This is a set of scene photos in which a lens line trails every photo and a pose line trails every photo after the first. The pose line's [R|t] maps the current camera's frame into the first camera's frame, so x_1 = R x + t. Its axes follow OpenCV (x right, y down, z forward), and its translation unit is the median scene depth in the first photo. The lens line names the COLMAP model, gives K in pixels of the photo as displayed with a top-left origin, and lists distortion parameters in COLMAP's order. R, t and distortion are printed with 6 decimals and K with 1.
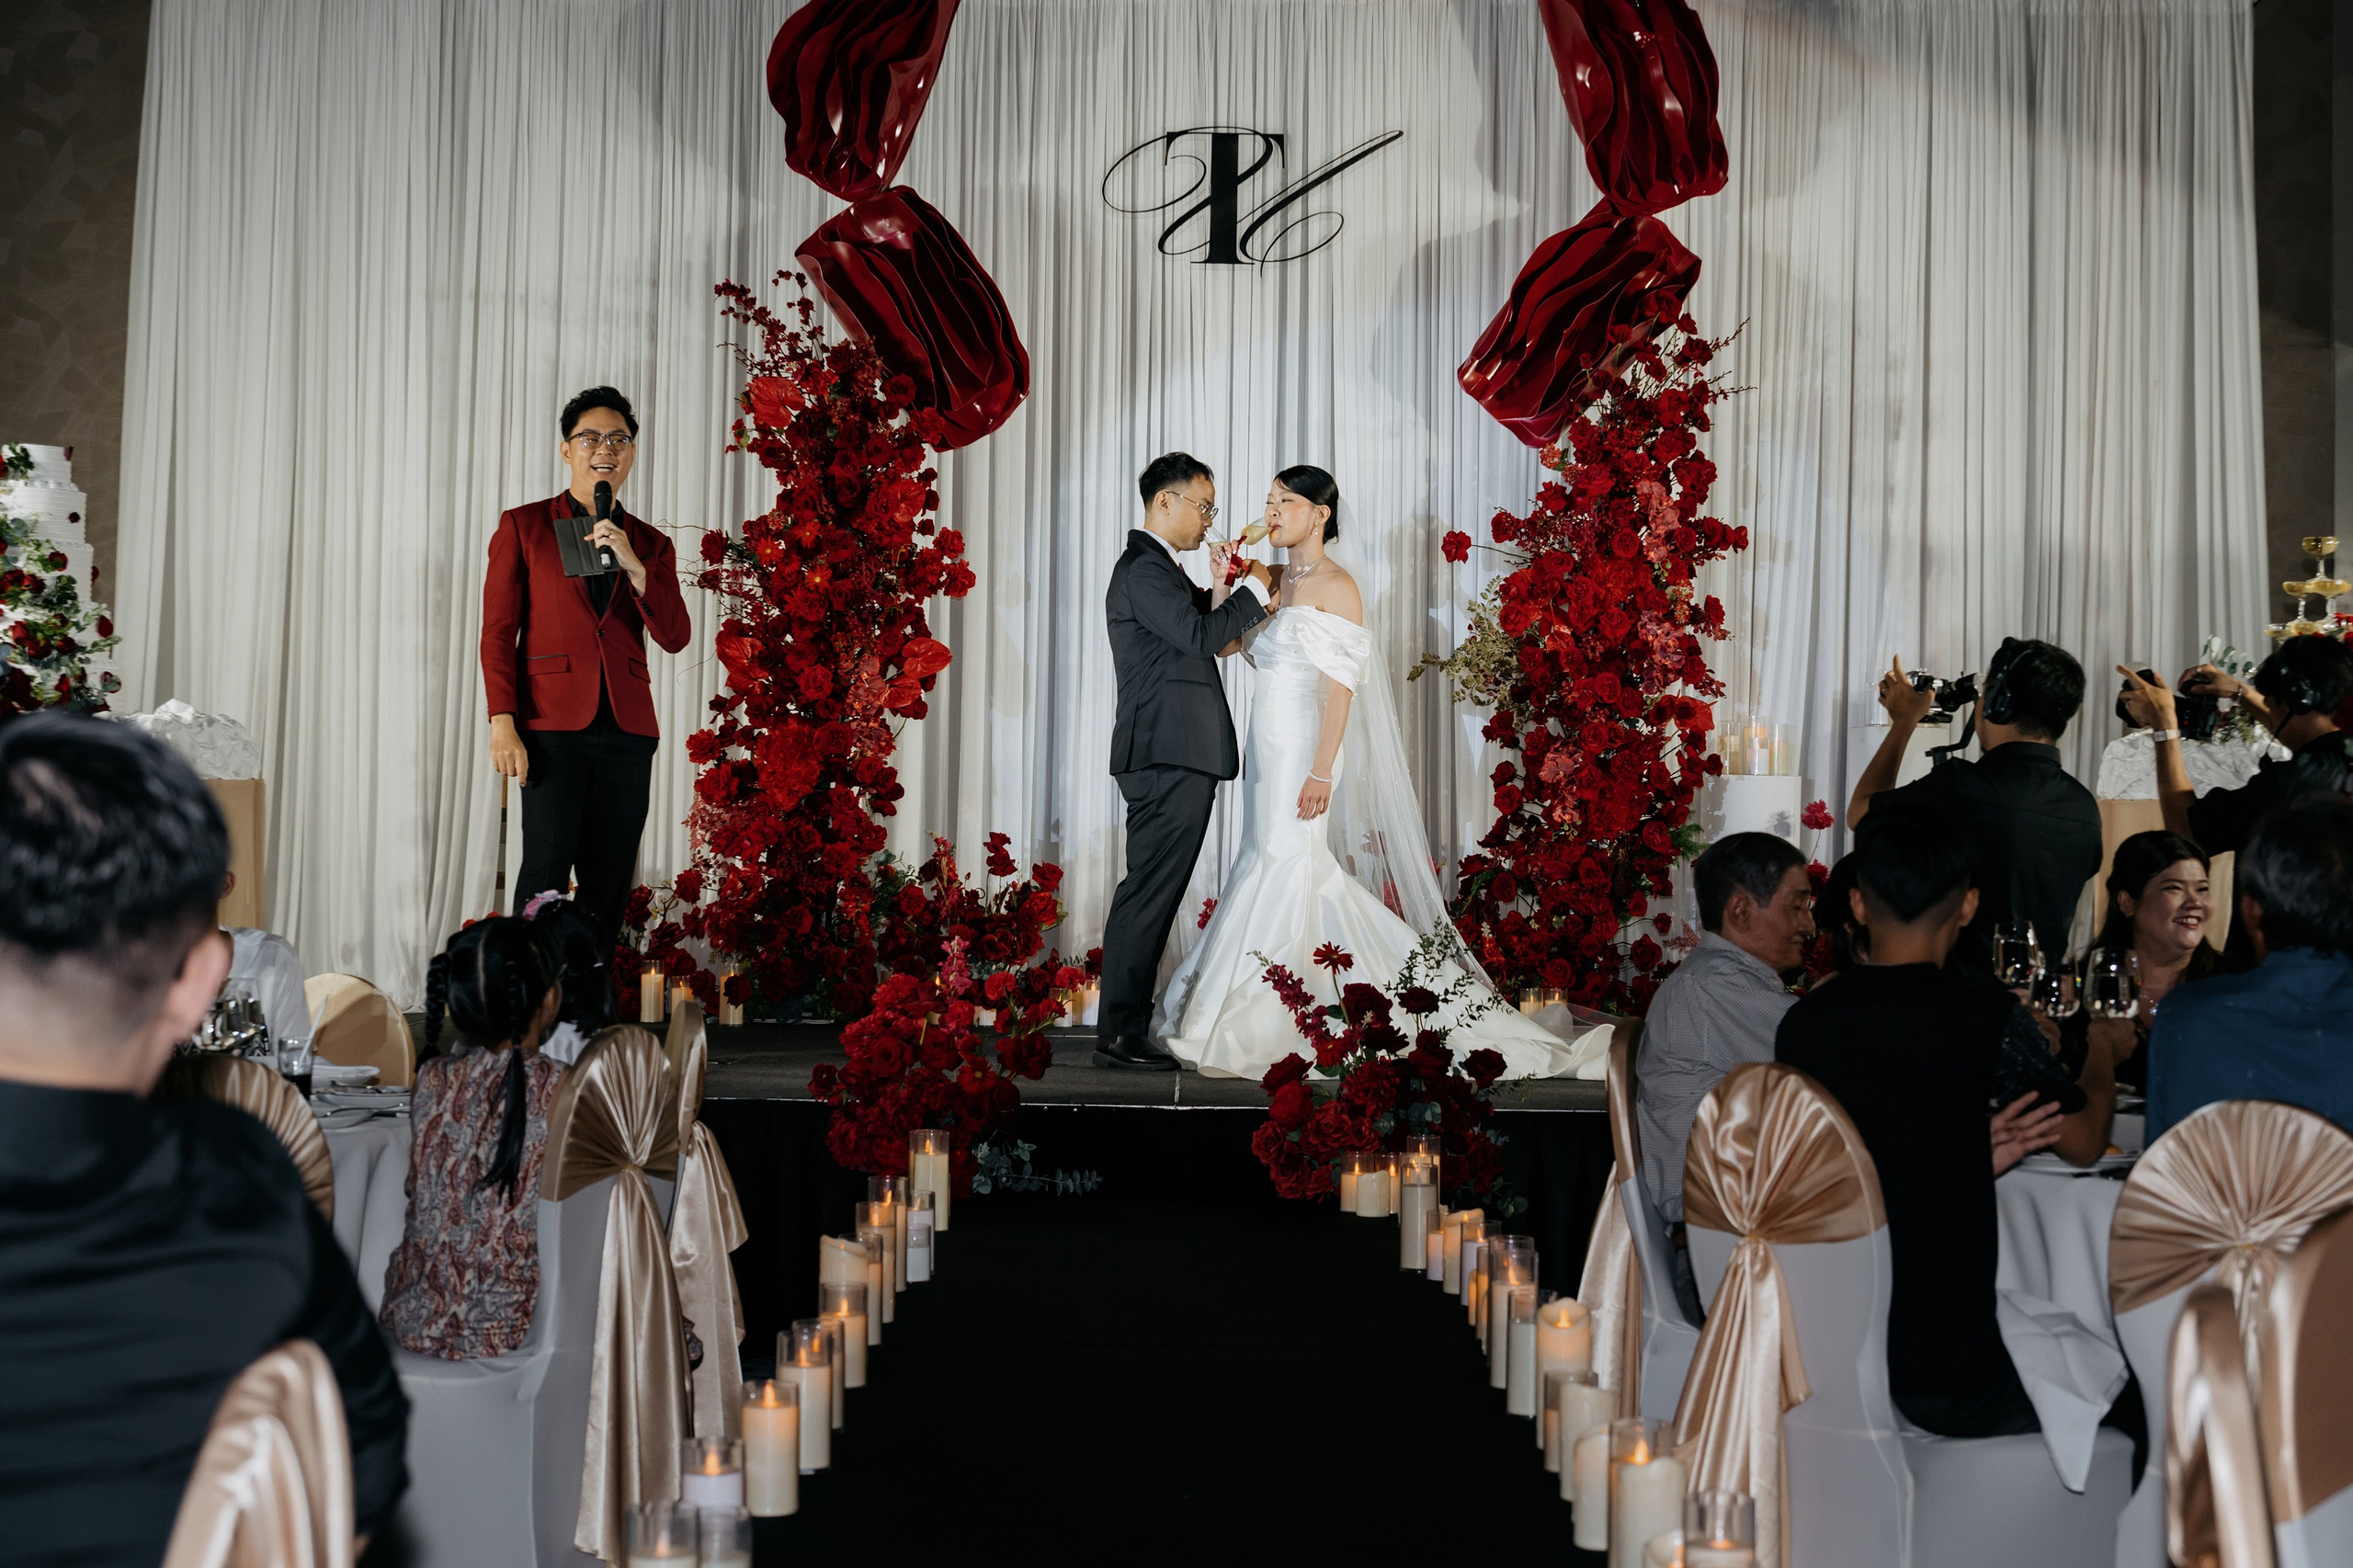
lens RADIAL K [[3572.4, 0, 1232.4], [0, 3572.4, 783.6], [0, 0, 1]] dist [0.011946, -0.095371]
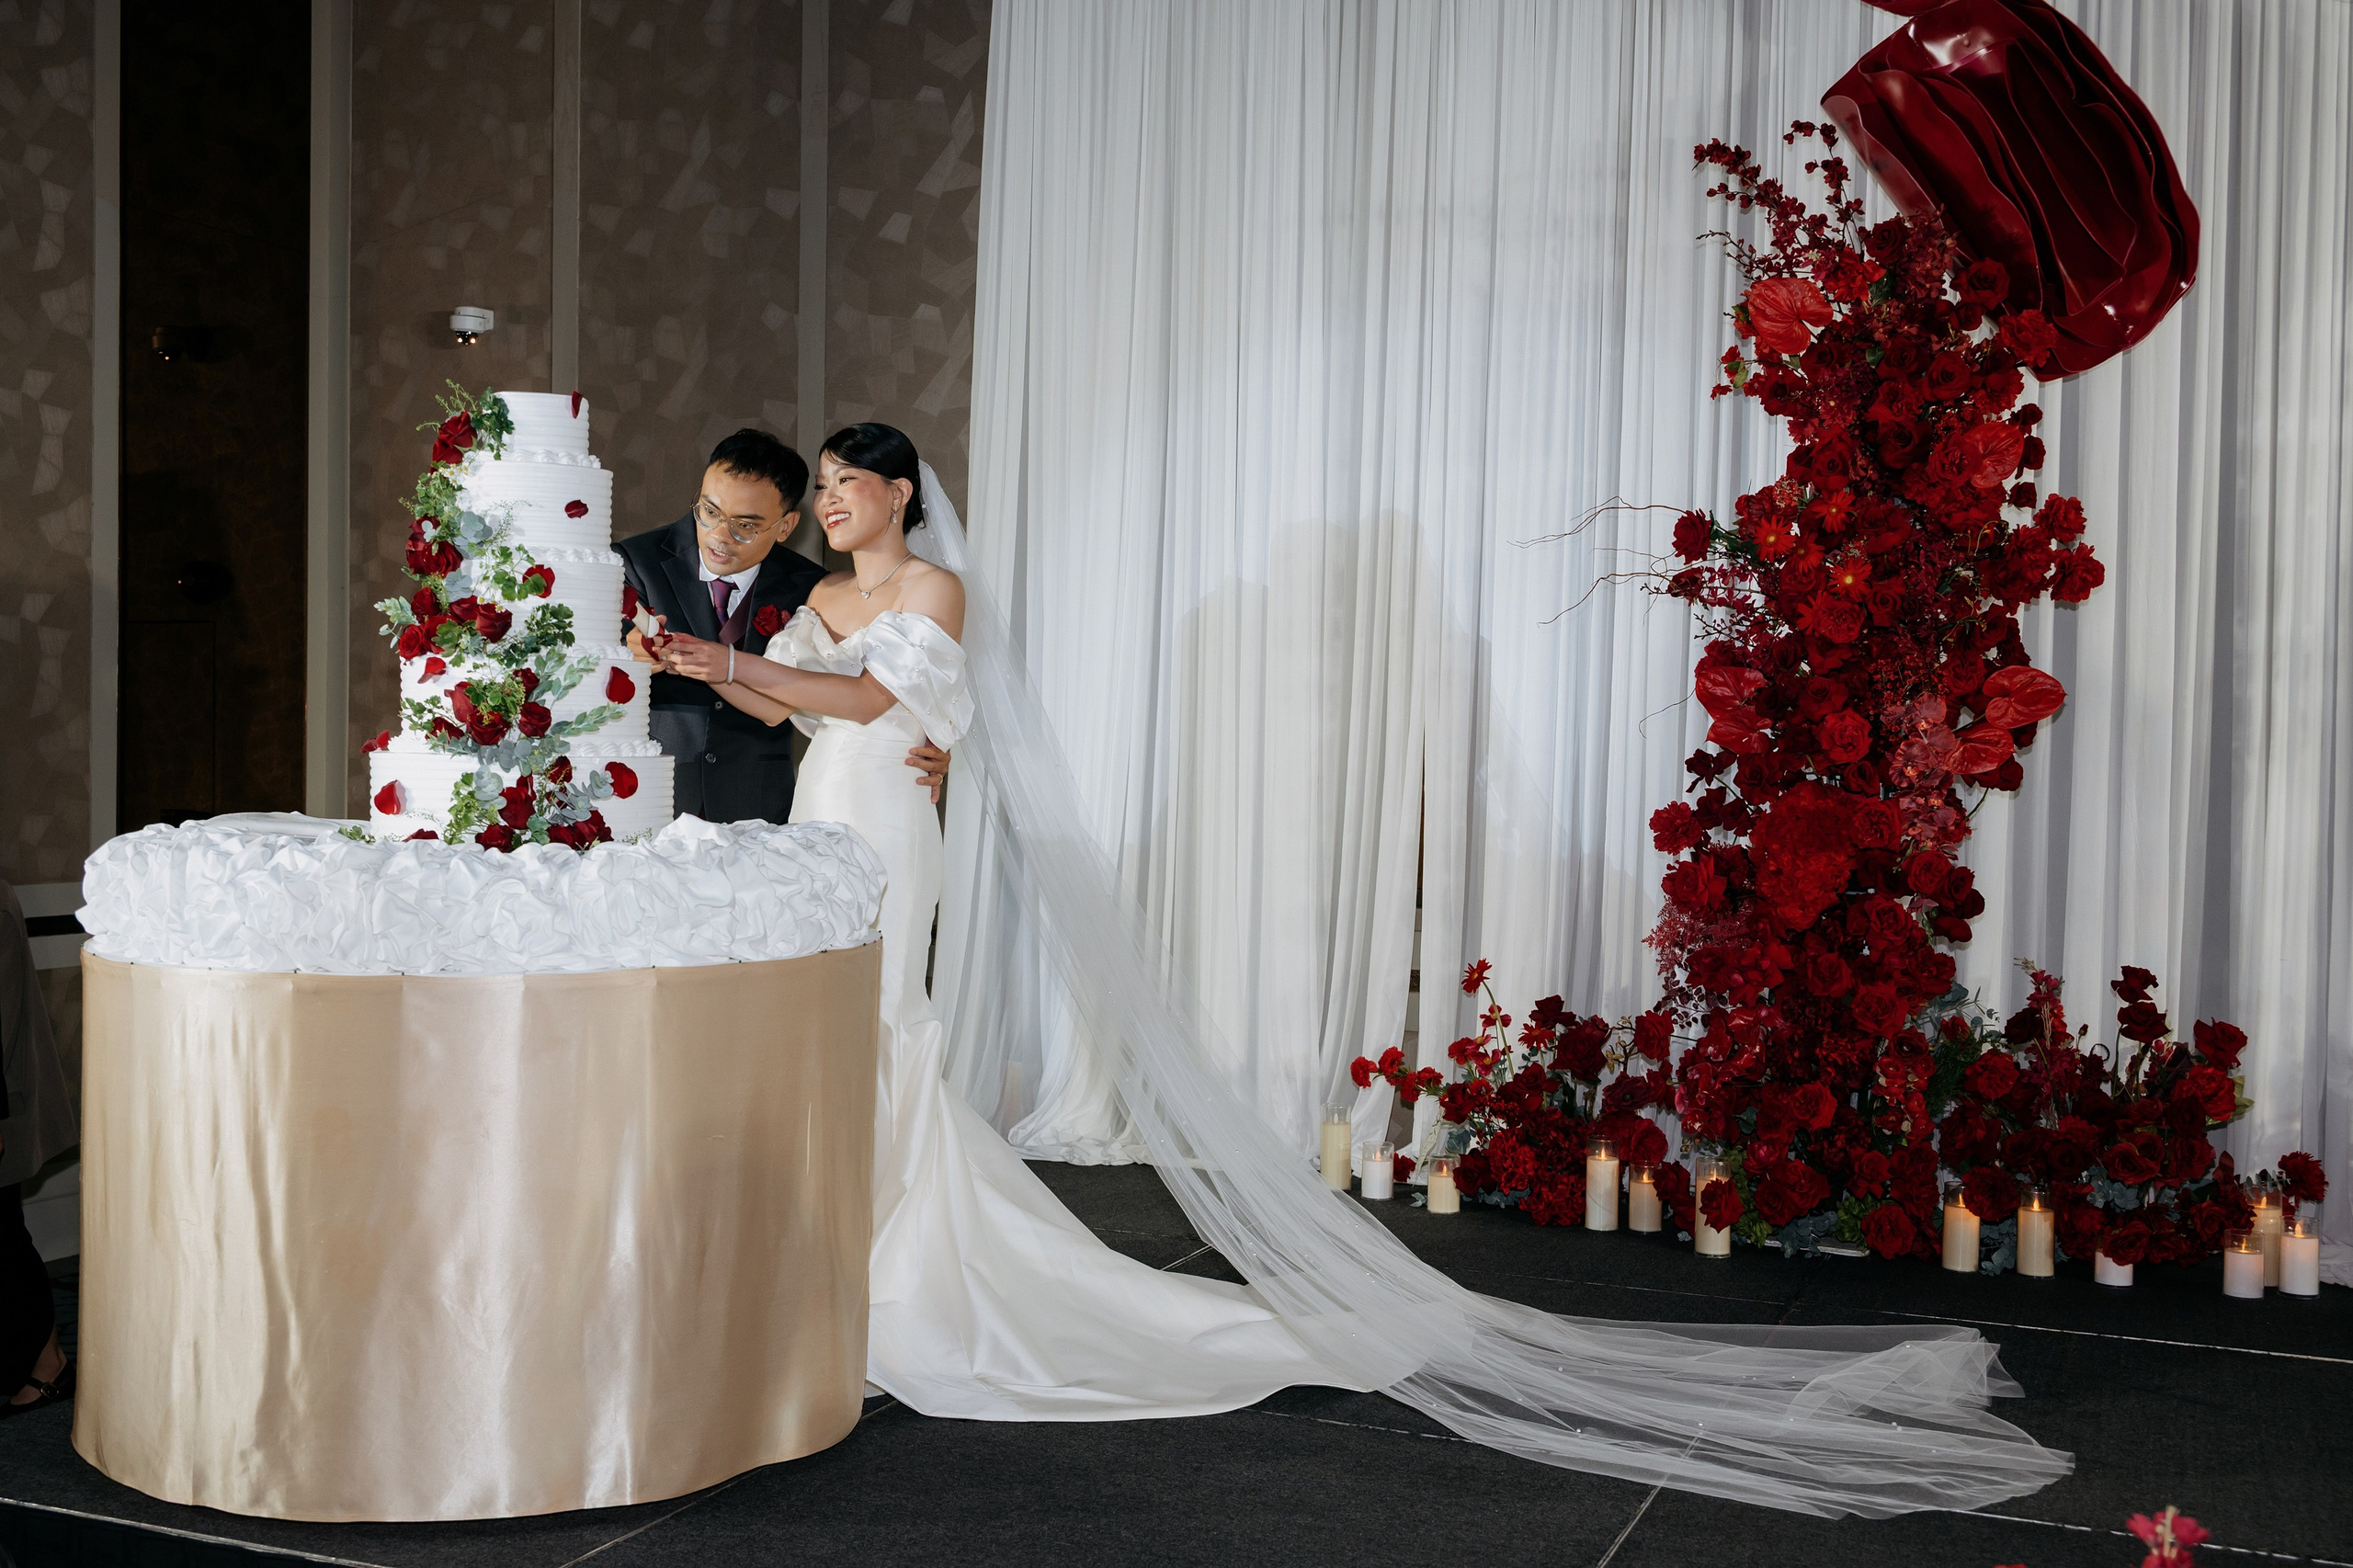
lens RADIAL K [[2358.1, 0, 1144.0], [0, 2358.1, 793.4], [0, 0, 1]] dist [-0.009249, 0.017078]
pose [[0.914588, 0.013084, -0.404175, -0.058072], [0.000018, 0.999475, 0.032397, -0.031443], [0.404386, -0.029637, 0.914108, 0.541691]]
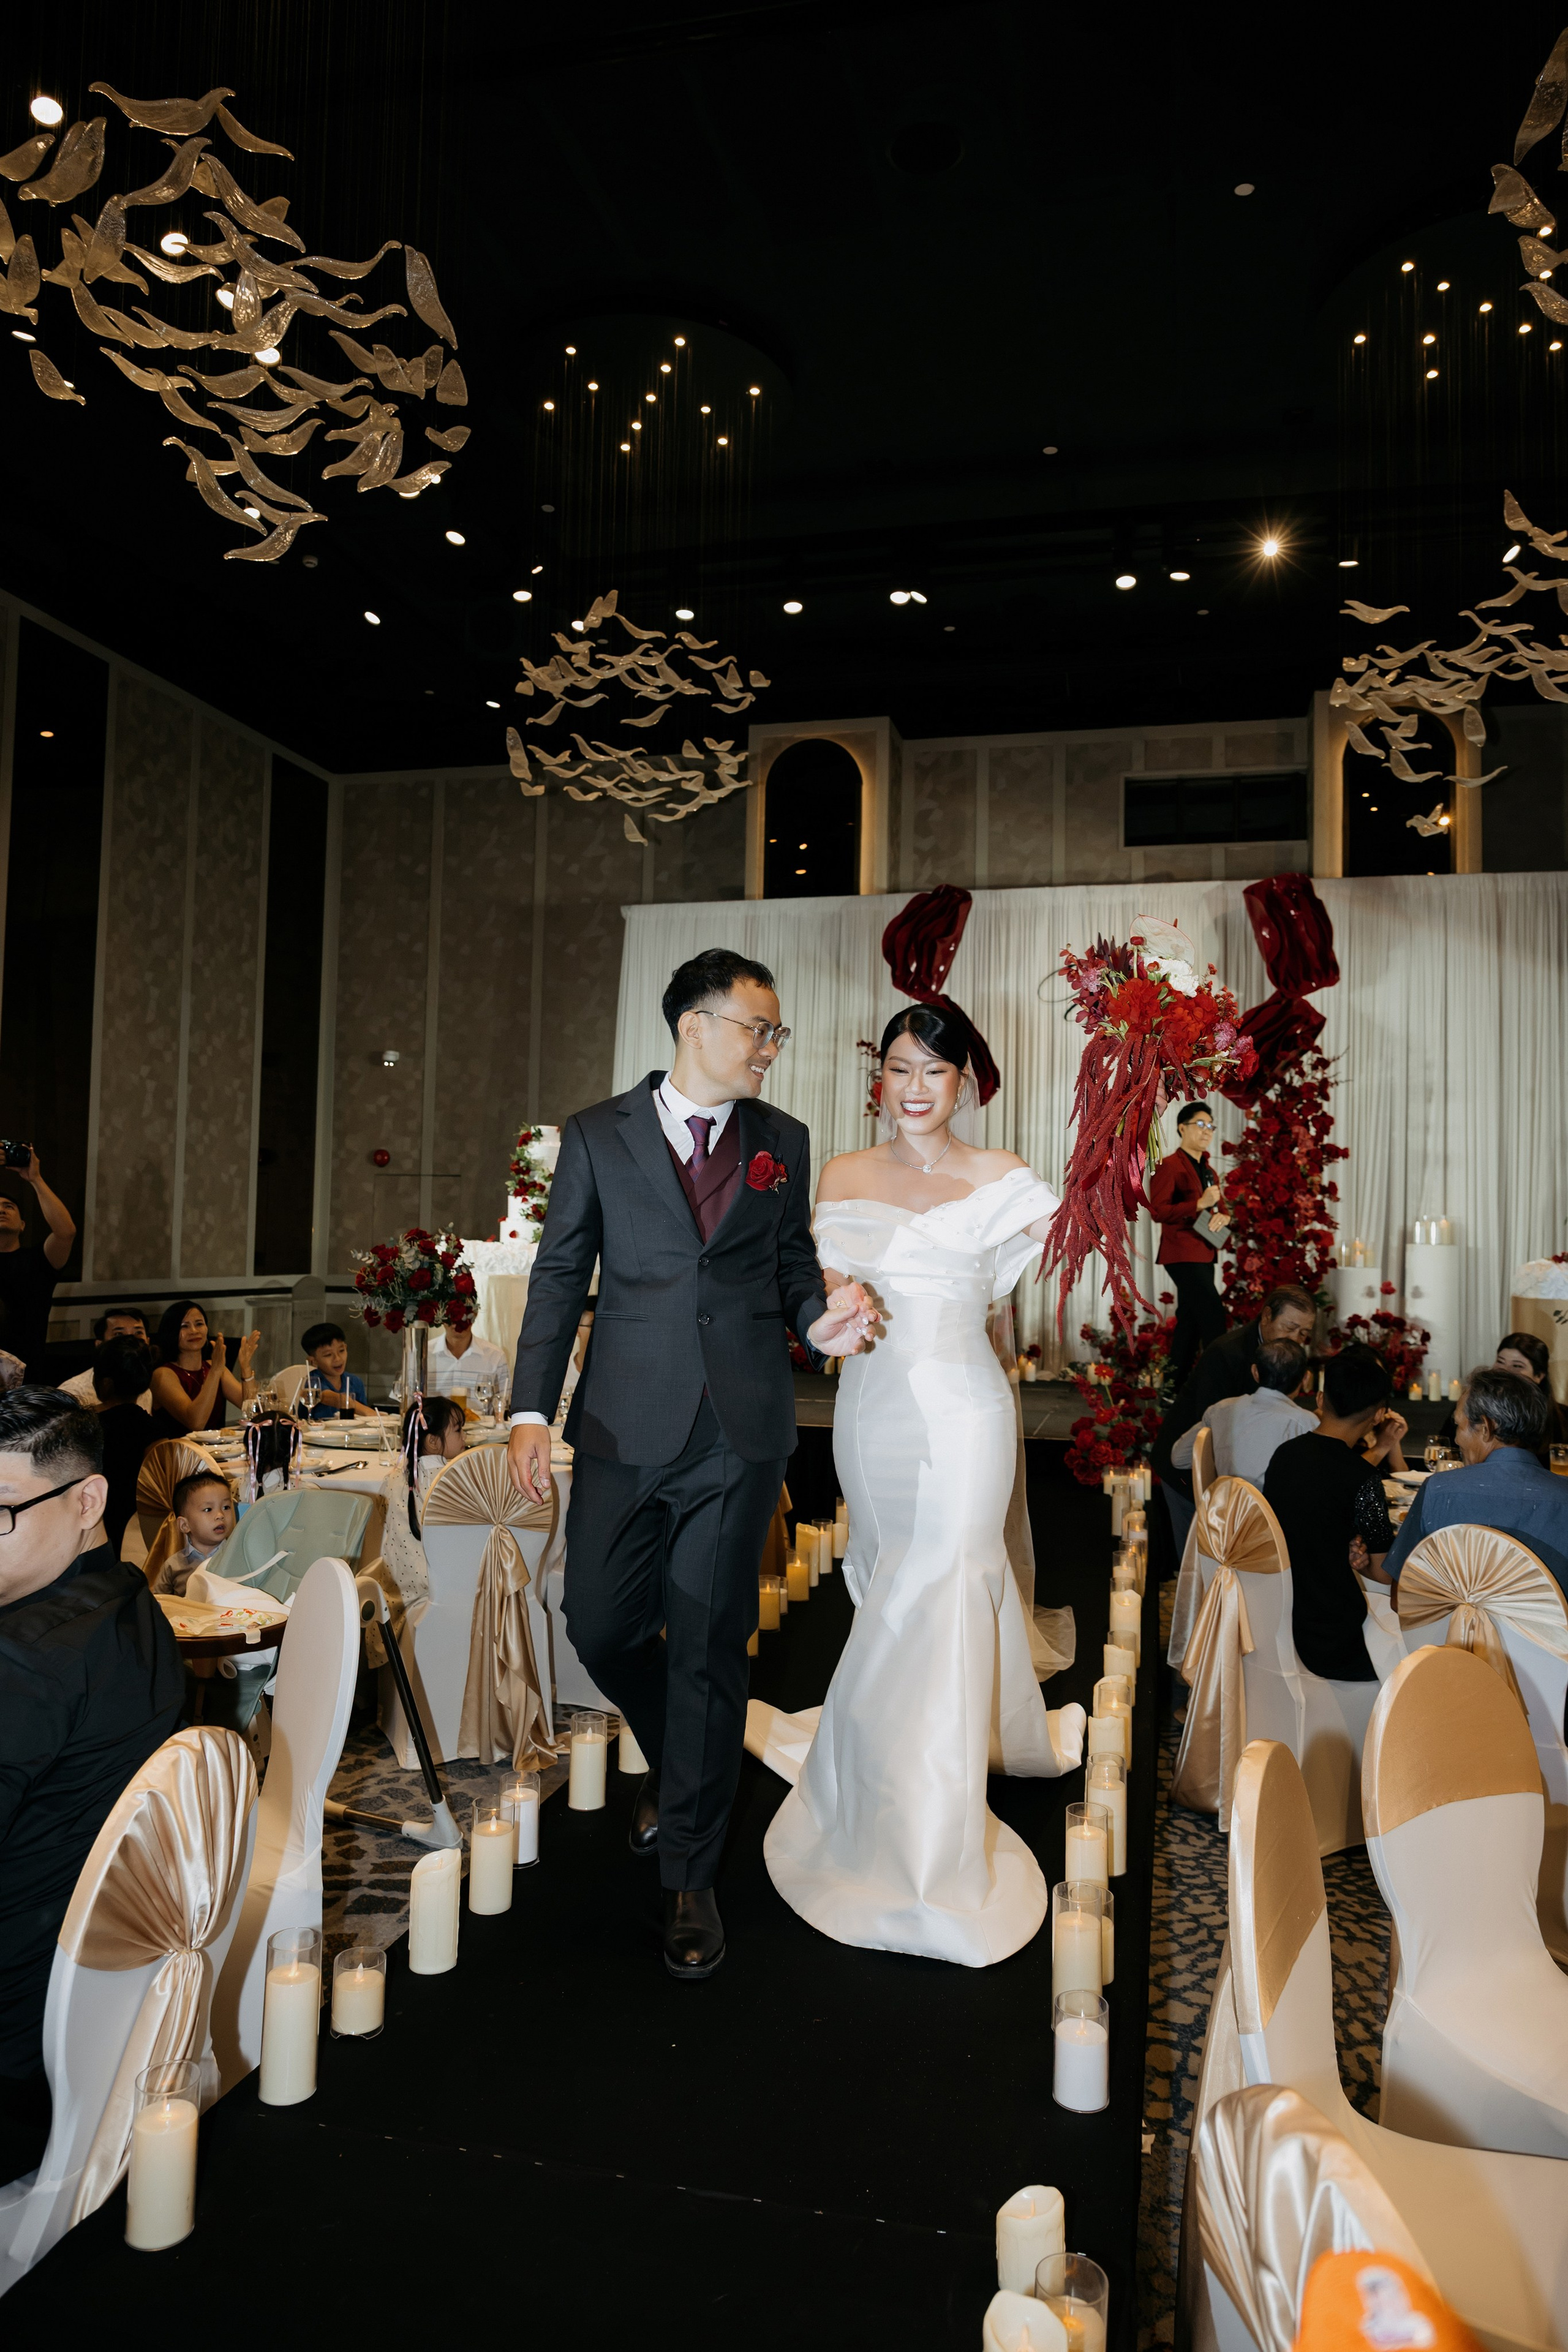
lens RADIAL K [[1572.5, 0, 796.7], [0, 1572.5, 1164.3], [0, 0, 1]] dist [-0.012195, 0.000169]
pose [[0.968140, -0.003324, -0.250386, 0.062574], [-0.005590, 0.999376, -0.034881, -0.029012], [0.250346, 0.035169, 0.967518, 0.047218]]
